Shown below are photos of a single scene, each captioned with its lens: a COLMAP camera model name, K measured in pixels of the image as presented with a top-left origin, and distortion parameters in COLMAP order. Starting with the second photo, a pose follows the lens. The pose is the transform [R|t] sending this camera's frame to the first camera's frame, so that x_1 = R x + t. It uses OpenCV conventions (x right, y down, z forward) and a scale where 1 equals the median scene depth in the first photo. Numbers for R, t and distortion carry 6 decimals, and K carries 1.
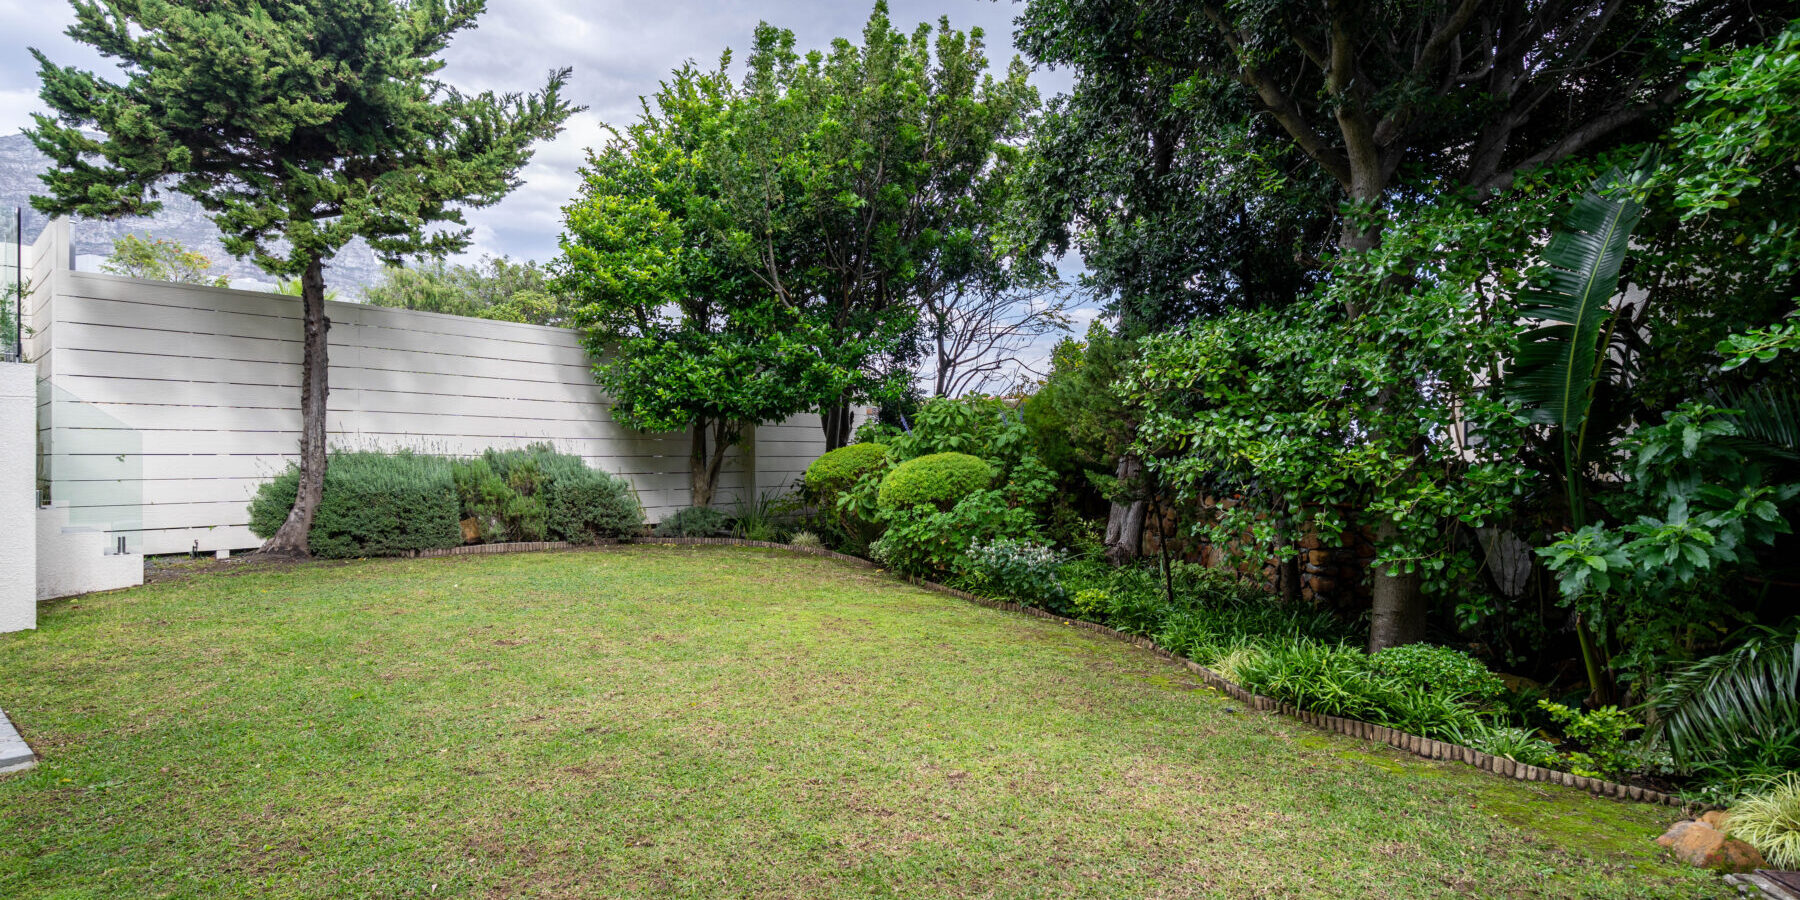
lens RADIAL K [[884.7, 0, 900.0], [0, 884.7, 450.0], [0, 0, 1]] dist [0.000834, 0.000073]
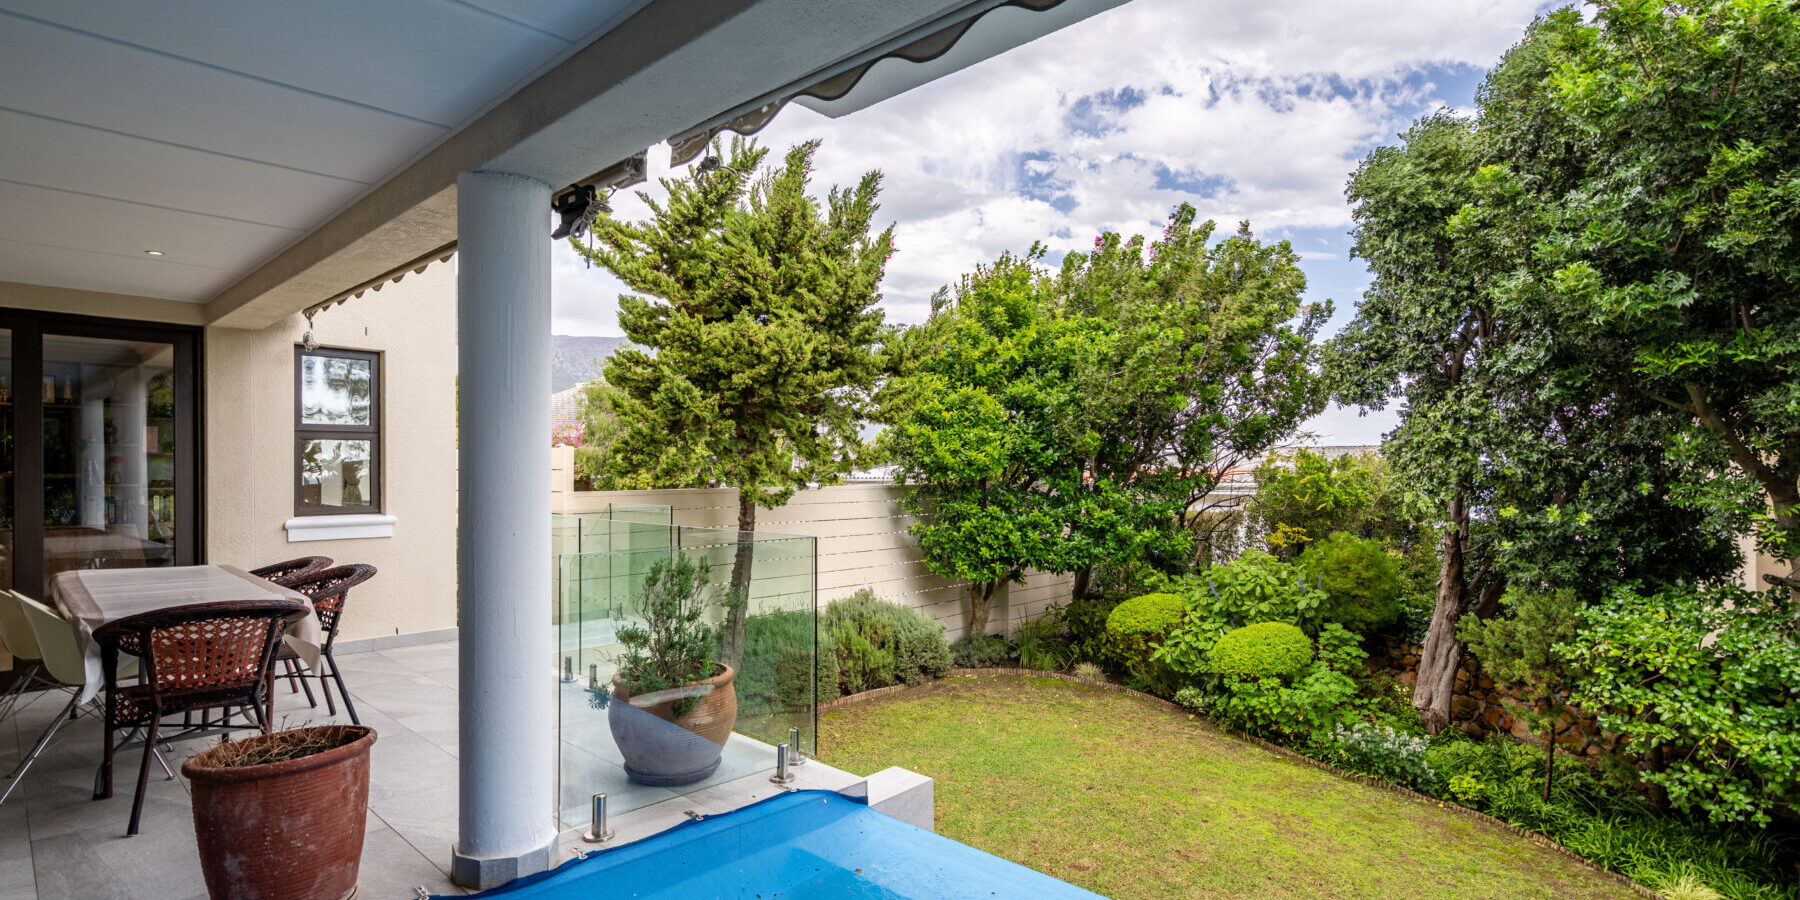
lens RADIAL K [[847.8, 0, 900.0], [0, 847.8, 450.0], [0, 0, 1]] dist [0.000966, 0.000136]
pose [[0.999812, 0.000807, -0.019399, -0.418047], [-0.000979, 0.999961, -0.008821, -0.218097], [0.019391, 0.008838, 0.999773, -0.113403]]
